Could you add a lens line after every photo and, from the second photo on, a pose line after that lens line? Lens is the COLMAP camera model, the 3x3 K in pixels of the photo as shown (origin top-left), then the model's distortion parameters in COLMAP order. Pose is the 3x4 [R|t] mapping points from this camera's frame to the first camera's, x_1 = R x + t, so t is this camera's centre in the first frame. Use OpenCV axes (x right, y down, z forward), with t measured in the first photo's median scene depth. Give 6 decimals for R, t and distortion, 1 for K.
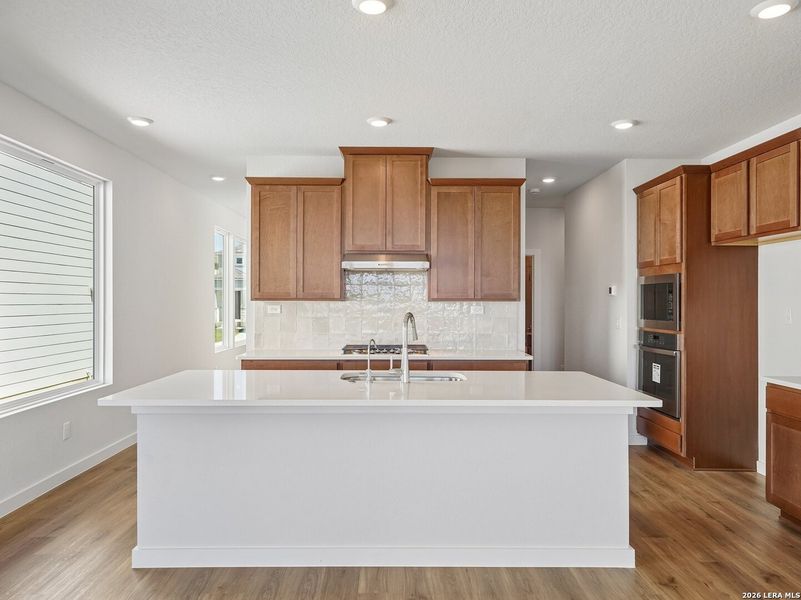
lens RADIAL K [[567.7, 0, 381.1], [0, 567.7, 300.2], [0, 0, 1]] dist [0.001935, -0.000220]
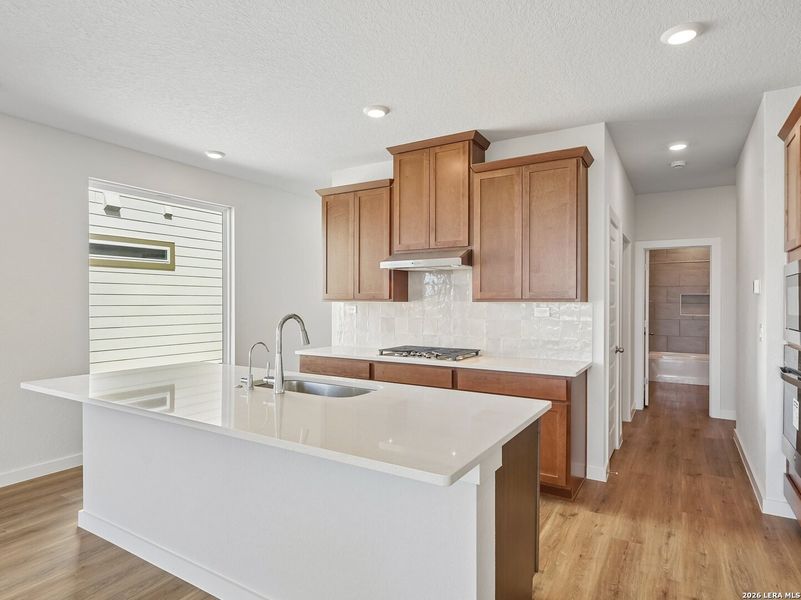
lens RADIAL K [[453.5, 0, 403.8], [0, 453.5, 302.9], [0, 0, 1]] dist [0.000109, -0.001164]
pose [[0.855946, -0.001113, -0.517065, 0.364722], [0.003821, 0.999984, 0.004173, 0.000293], [0.517052, -0.005547, 0.855936, 0.326667]]
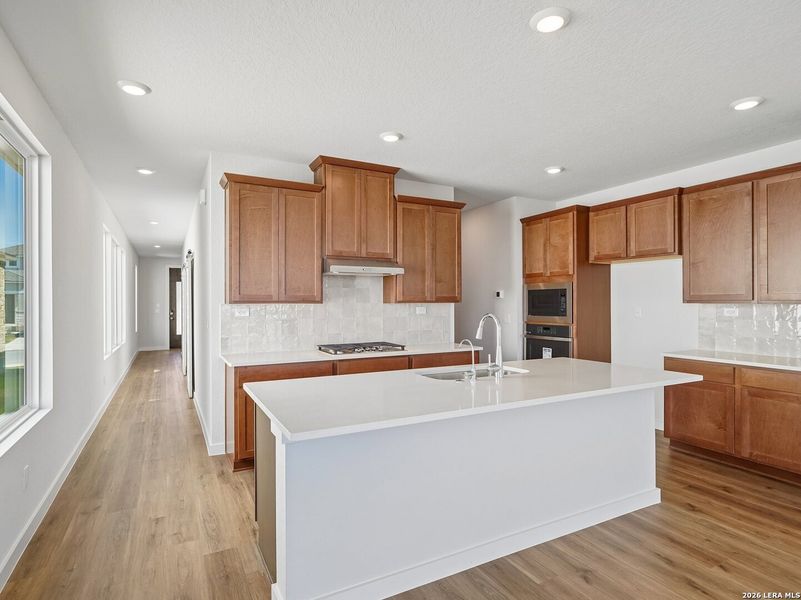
lens RADIAL K [[453.5, 0, 401.6], [0, 453.5, 300.1], [0, 0, 1]] dist [0.000109, -0.001164]
pose [[0.881664, -0.002510, 0.471872, -0.333719], [0.004665, 0.999983, -0.003397, -0.001090], [-0.471856, 0.005196, 0.881661, 0.196664]]
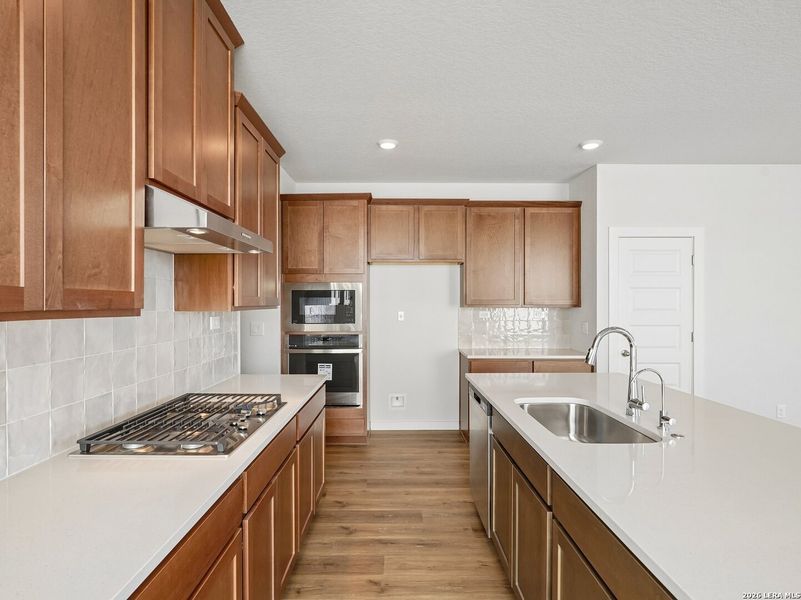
lens RADIAL K [[436.1, 0, 404.6], [0, 436.1, 302.9], [0, 0, 1]] dist [-0.002816, -0.000027]
pose [[-0.019492, -0.002874, 0.999806, -0.348409], [0.000282, 0.999996, 0.002880, -0.006846], [-0.999810, 0.000338, -0.019492, 0.842579]]
